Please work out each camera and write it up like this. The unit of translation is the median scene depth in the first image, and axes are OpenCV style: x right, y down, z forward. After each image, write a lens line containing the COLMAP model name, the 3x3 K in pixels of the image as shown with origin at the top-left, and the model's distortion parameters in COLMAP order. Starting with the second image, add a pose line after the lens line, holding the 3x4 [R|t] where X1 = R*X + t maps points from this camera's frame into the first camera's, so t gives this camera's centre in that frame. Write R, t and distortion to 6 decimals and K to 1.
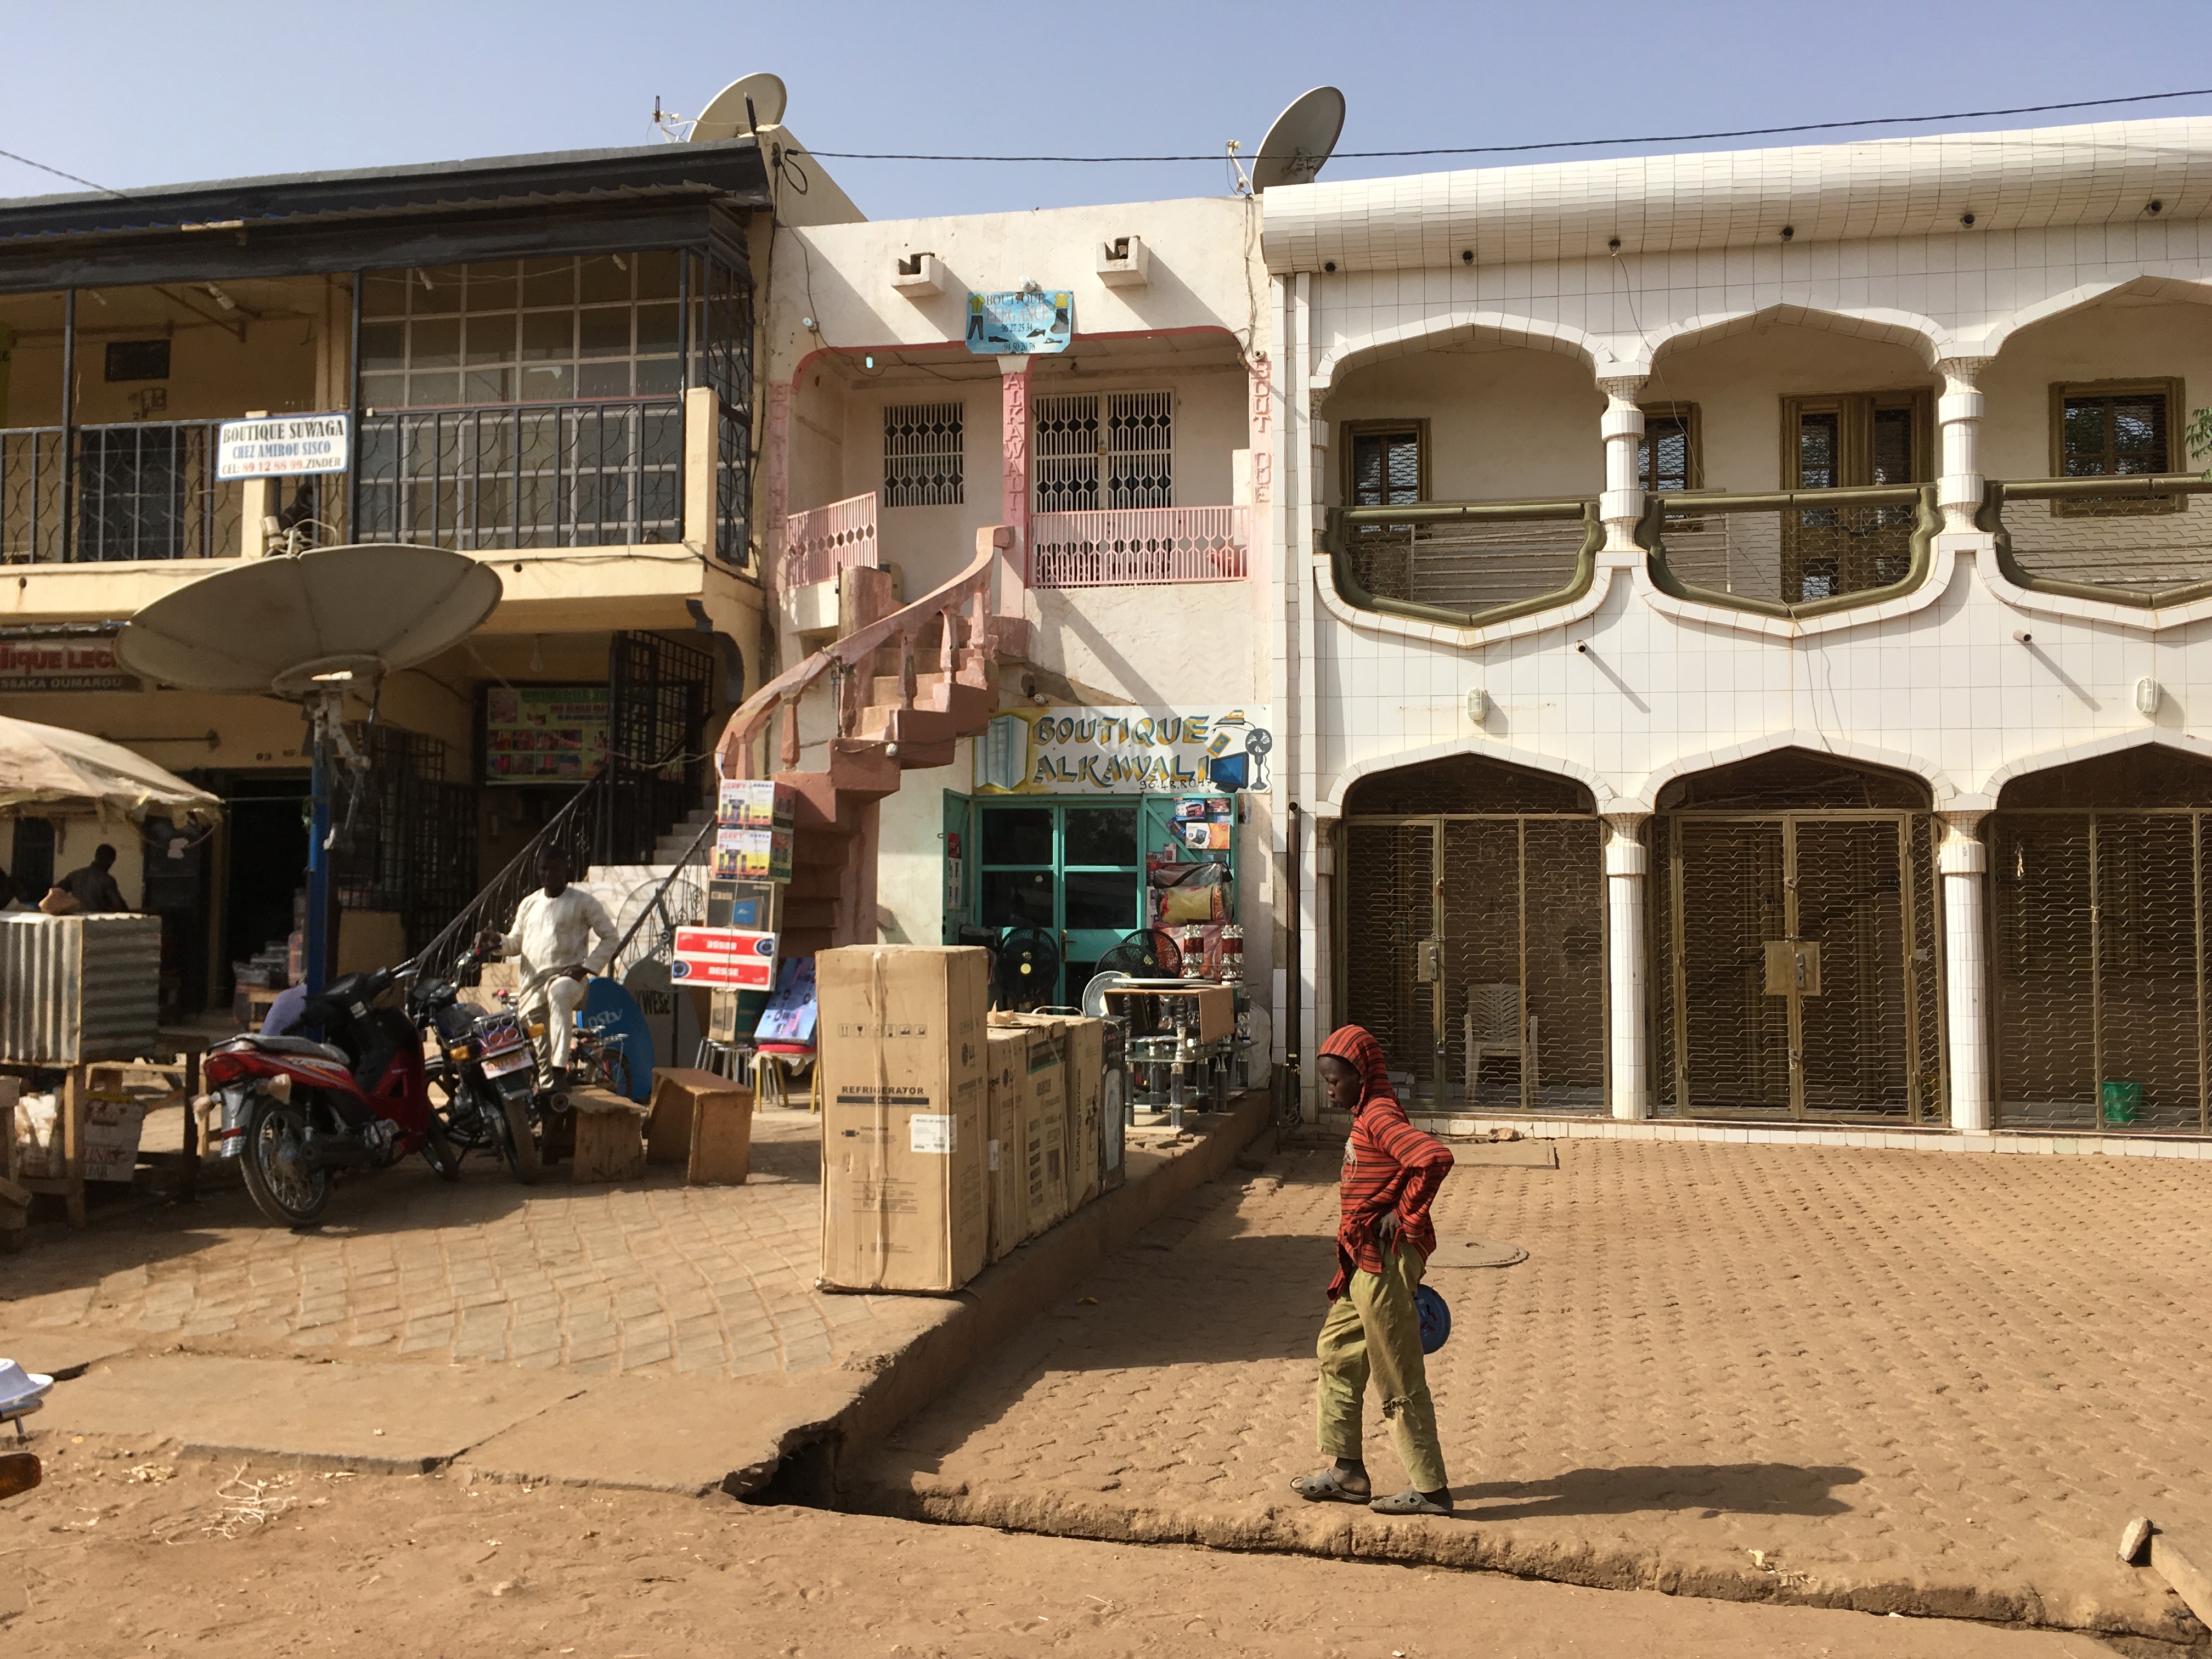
lens RADIAL K [[1933.3, 0, 1084.0], [0, 1933.3, 831.5], [0, 0, 1]] dist [0.039079, -0.006330]
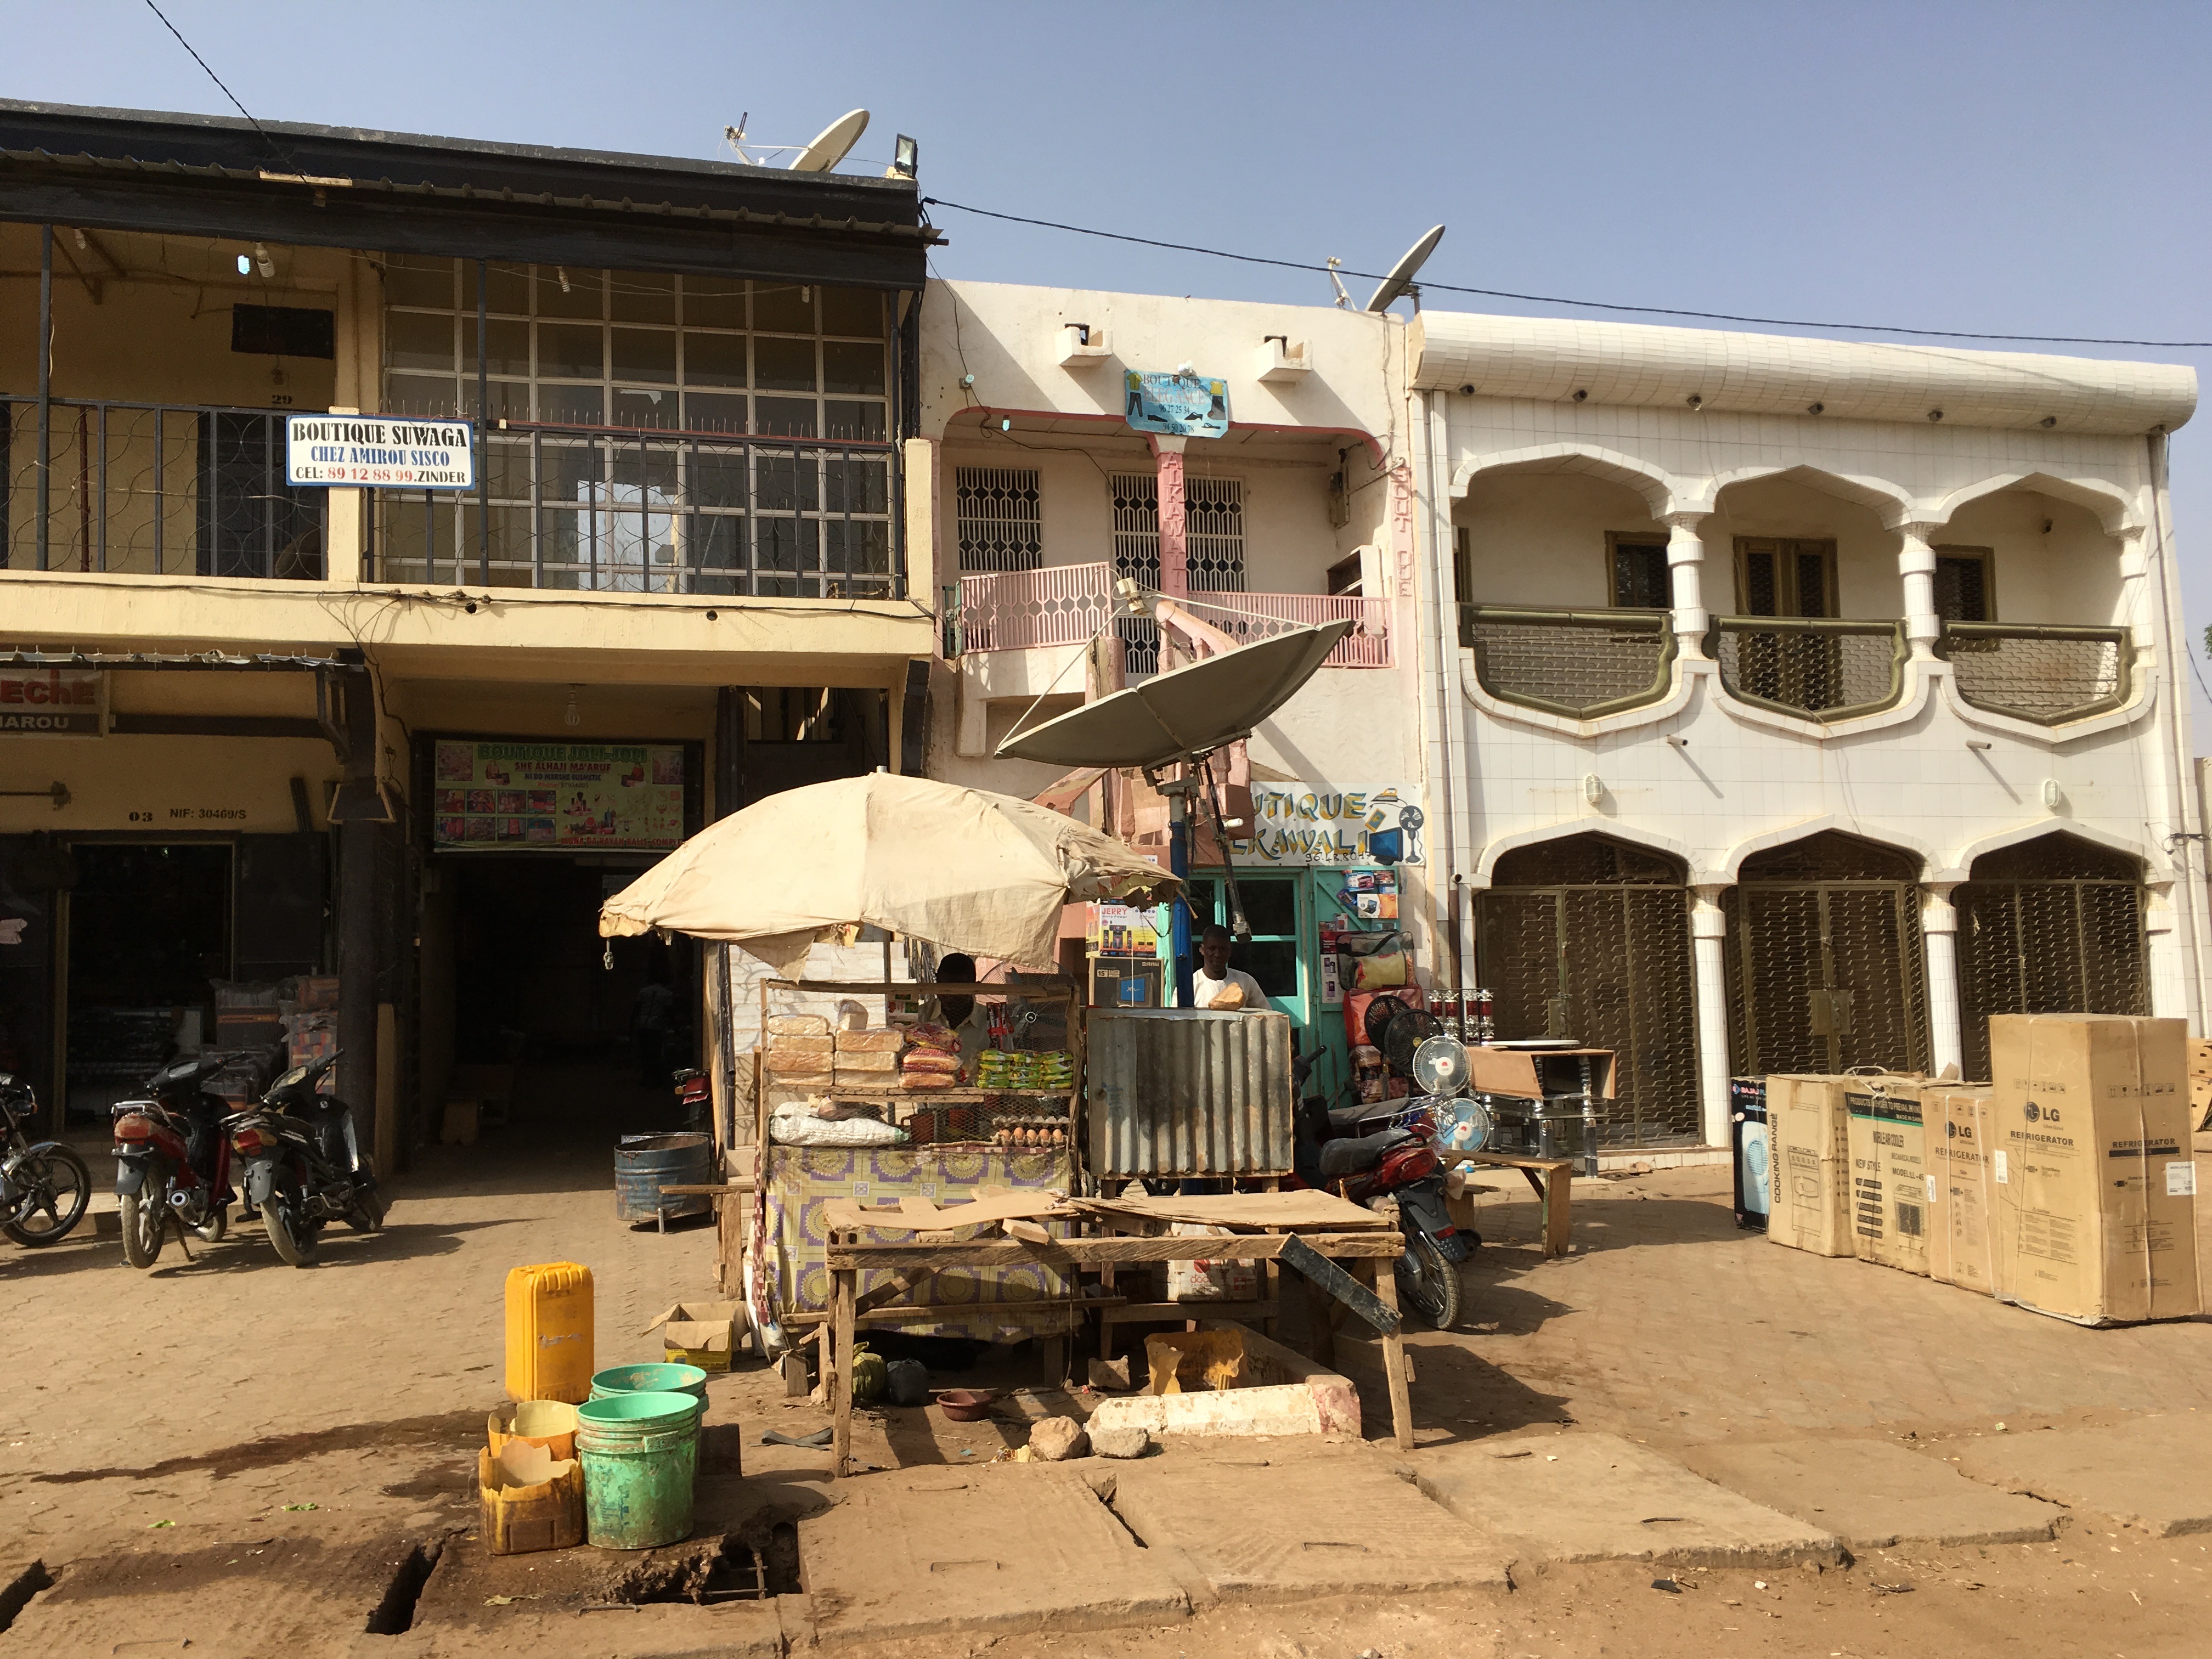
lens RADIAL K [[1933.3, 0, 1084.0], [0, 1933.3, 831.5], [0, 0, 1]] dist [0.039079, -0.006330]
pose [[0.887606, 0.008768, 0.460519, -0.562980], [0.005083, 0.999571, -0.028828, -0.008687], [-0.460575, 0.027928, 0.887181, 0.127273]]
